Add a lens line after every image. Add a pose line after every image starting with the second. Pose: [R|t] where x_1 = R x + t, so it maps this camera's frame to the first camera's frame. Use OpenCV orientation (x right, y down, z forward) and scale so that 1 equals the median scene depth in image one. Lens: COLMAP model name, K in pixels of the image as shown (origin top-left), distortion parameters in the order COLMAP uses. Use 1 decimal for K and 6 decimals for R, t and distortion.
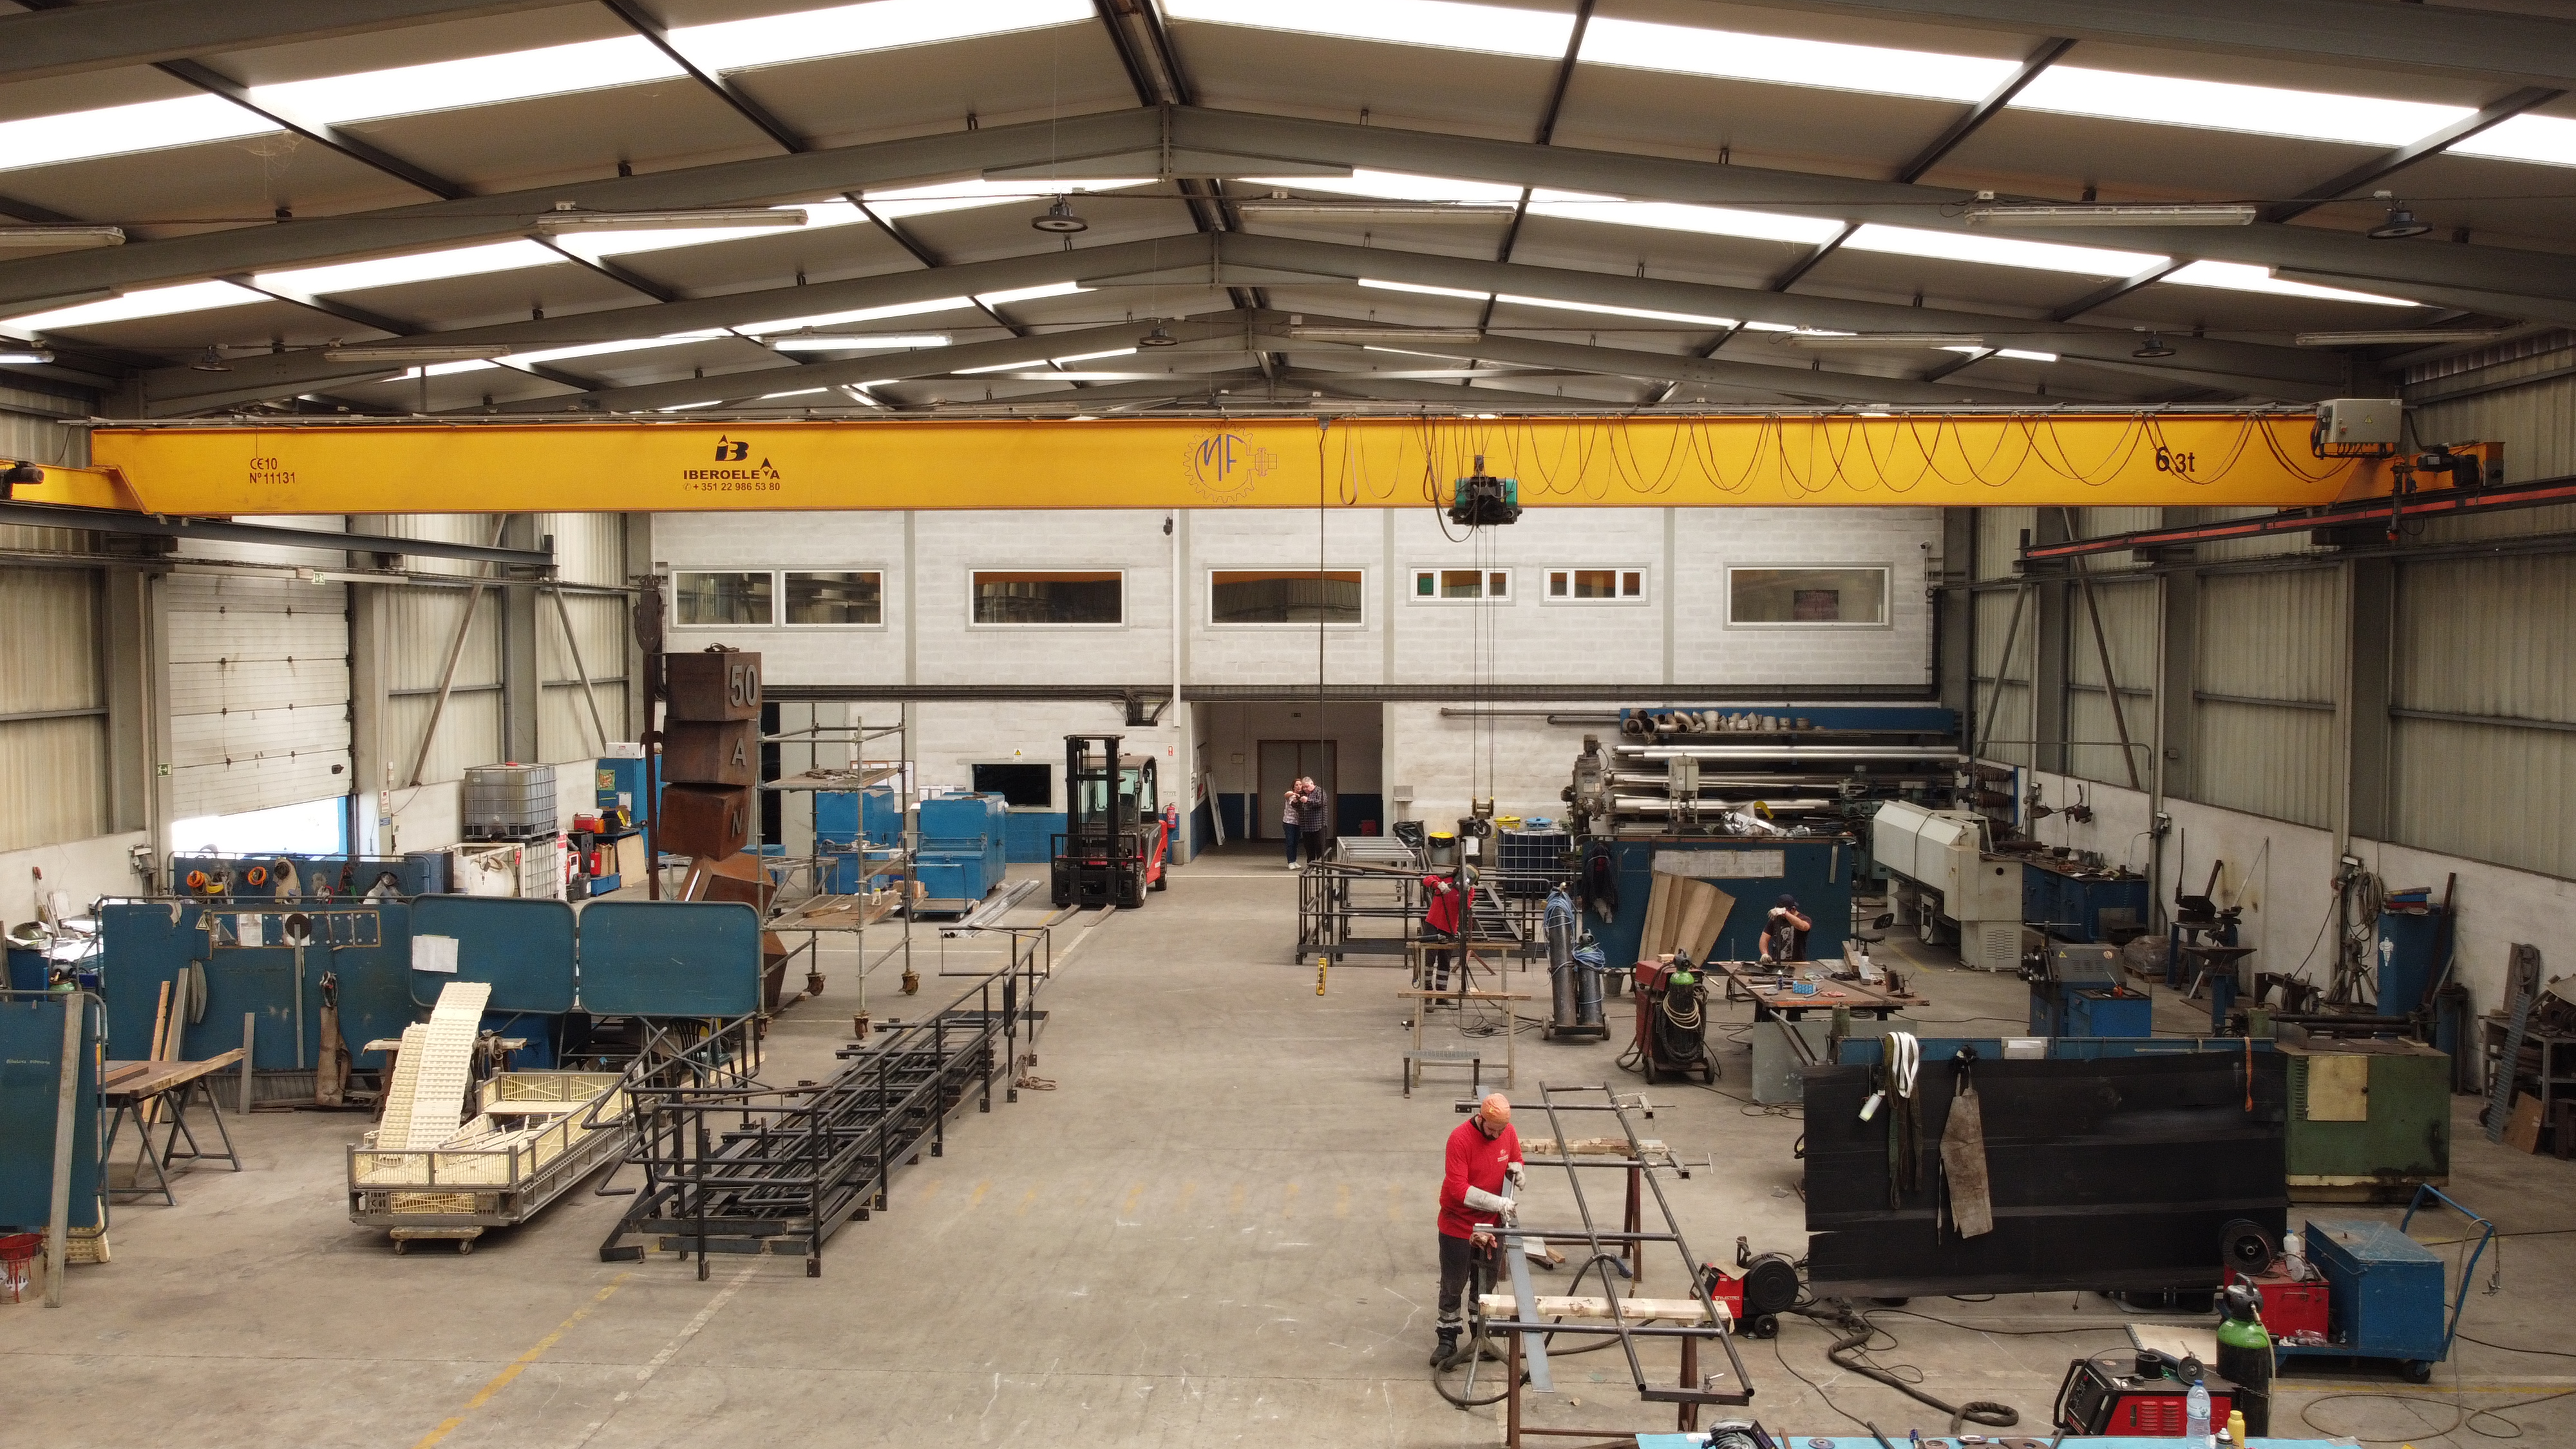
lens RADIAL K [[1957.2, 0, 1292.3], [0, 1957.2, 712.9], [0, 0, 1]] dist [-0.003042, 0.002044]
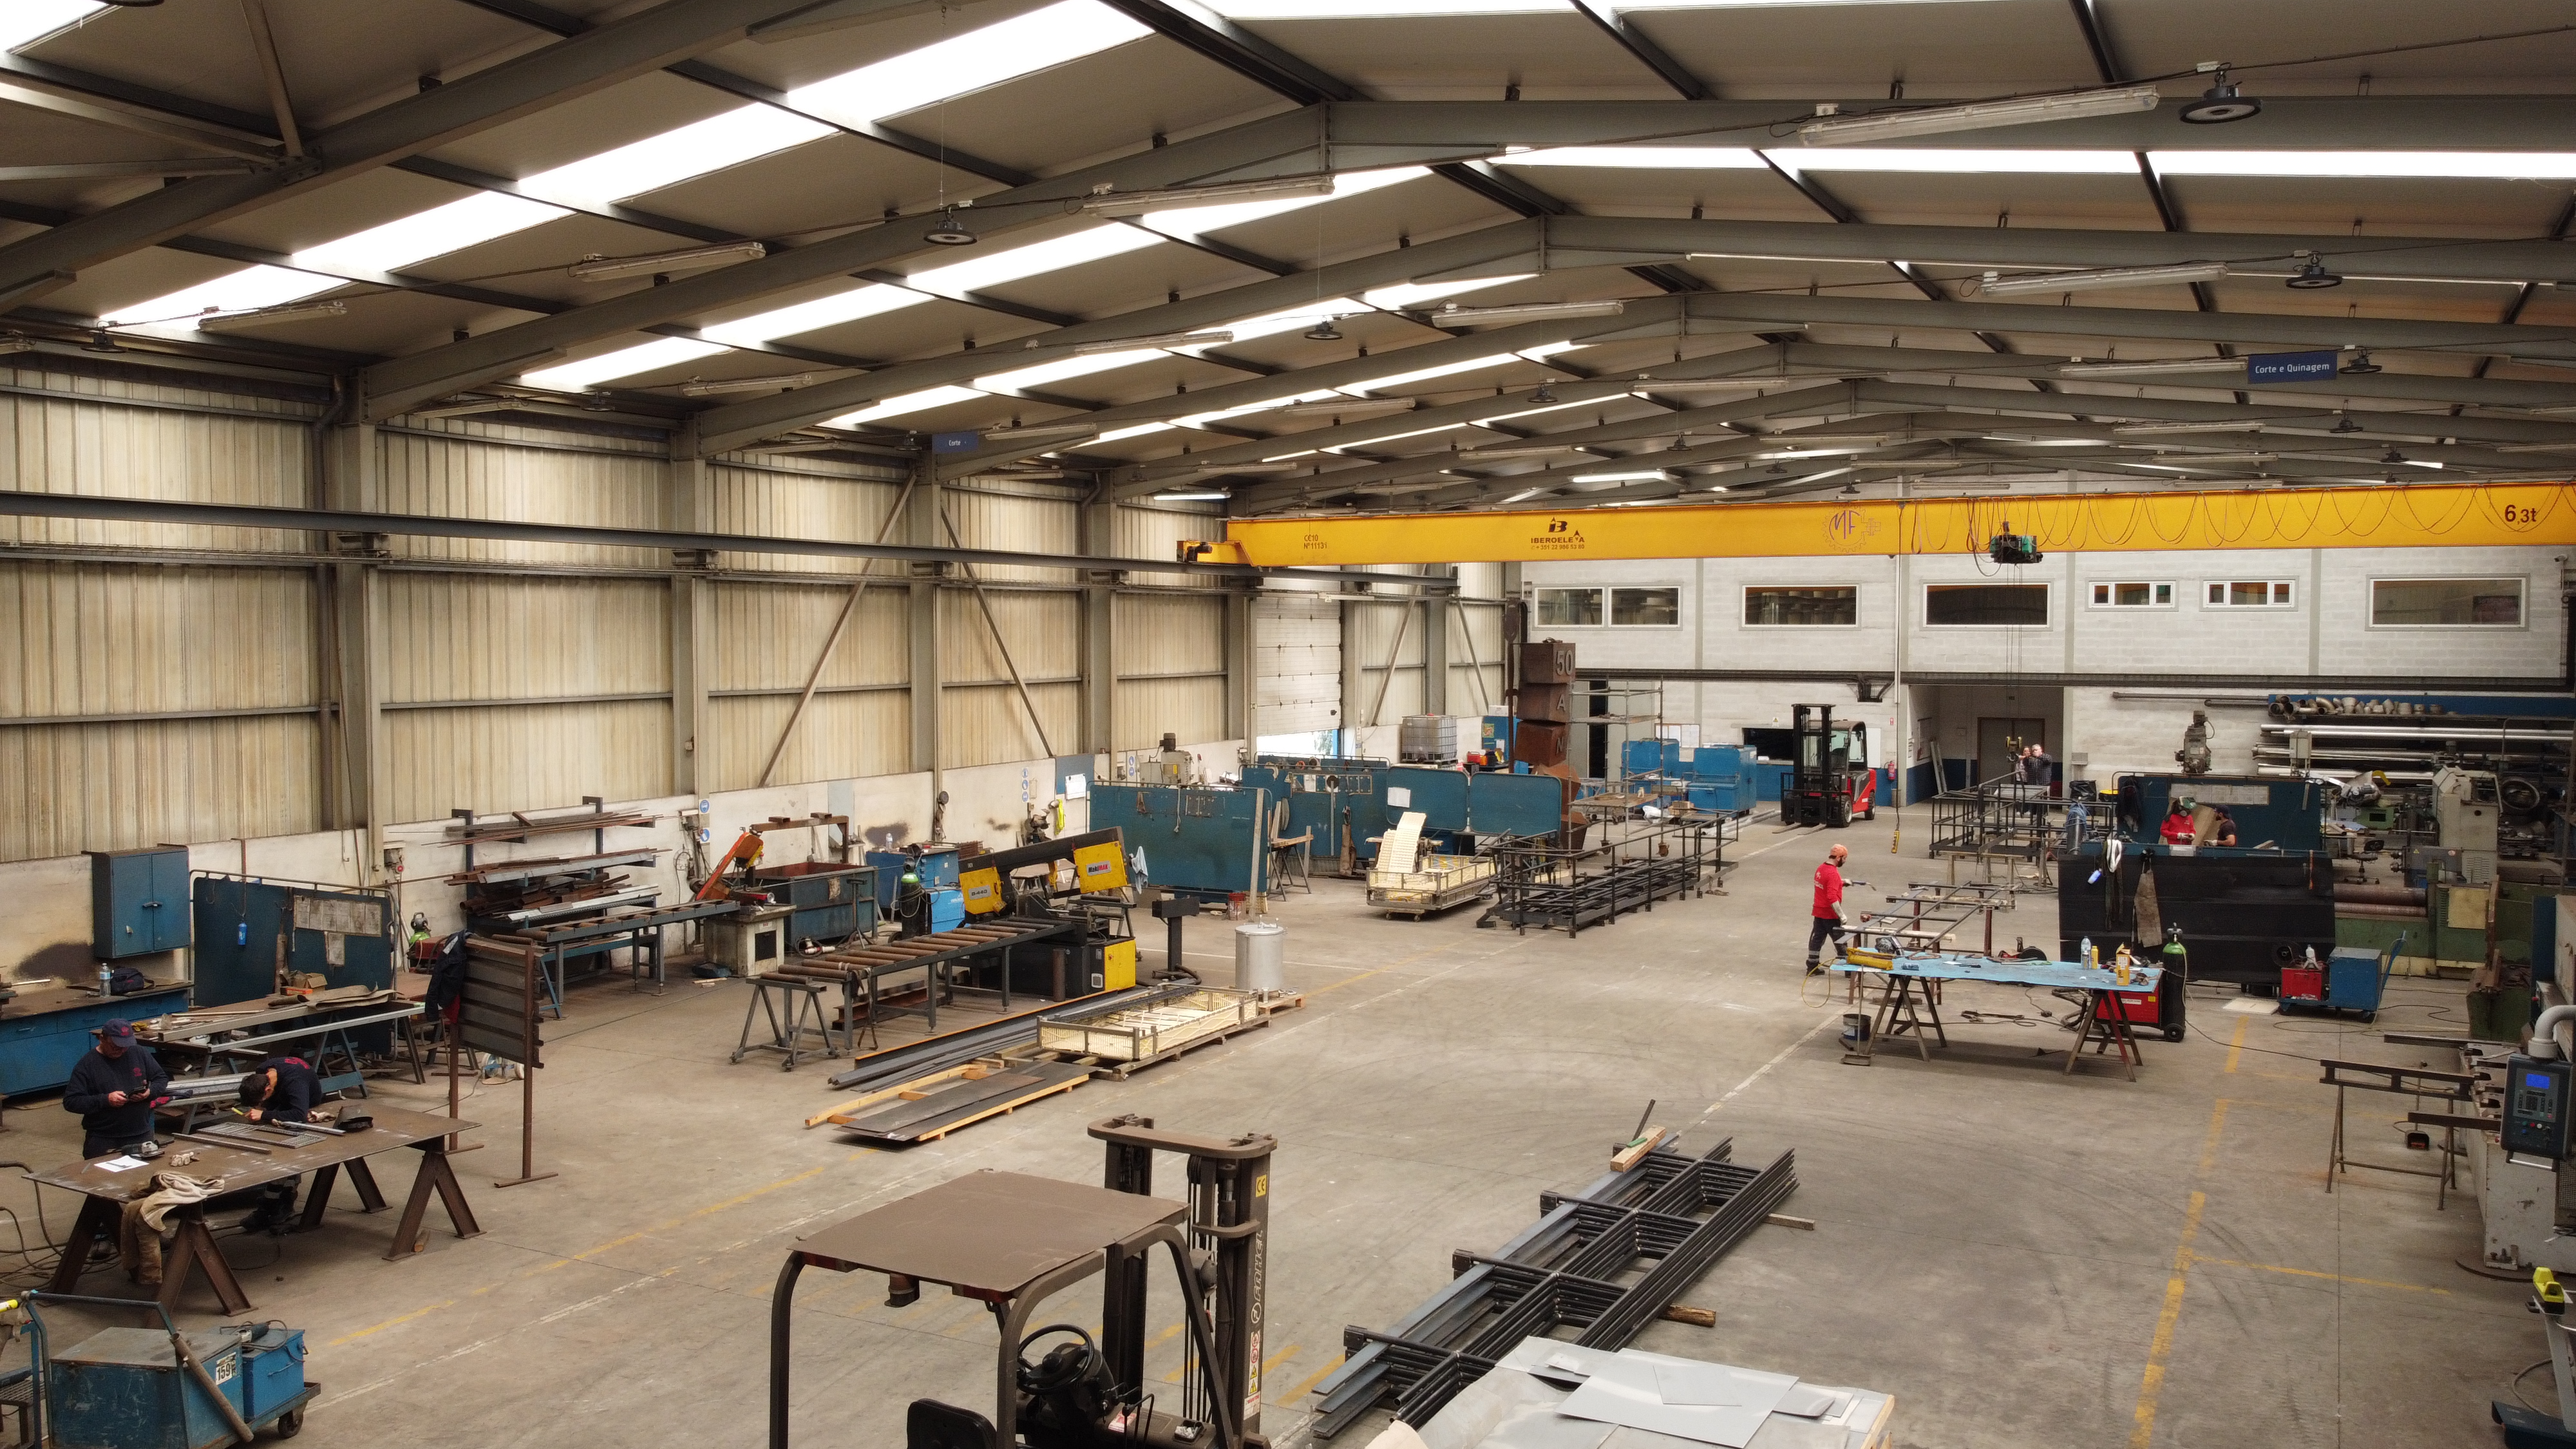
lens RADIAL K [[1957.2, 0, 1292.3], [0, 1957.2, 712.9], [0, 0, 1]] dist [-0.003042, 0.002044]
pose [[0.904213, 0.020222, -0.426602, 0.173242], [-0.019908, 0.999788, 0.005196, 0.019242], [0.426617, 0.003795, 0.904424, -0.475031]]
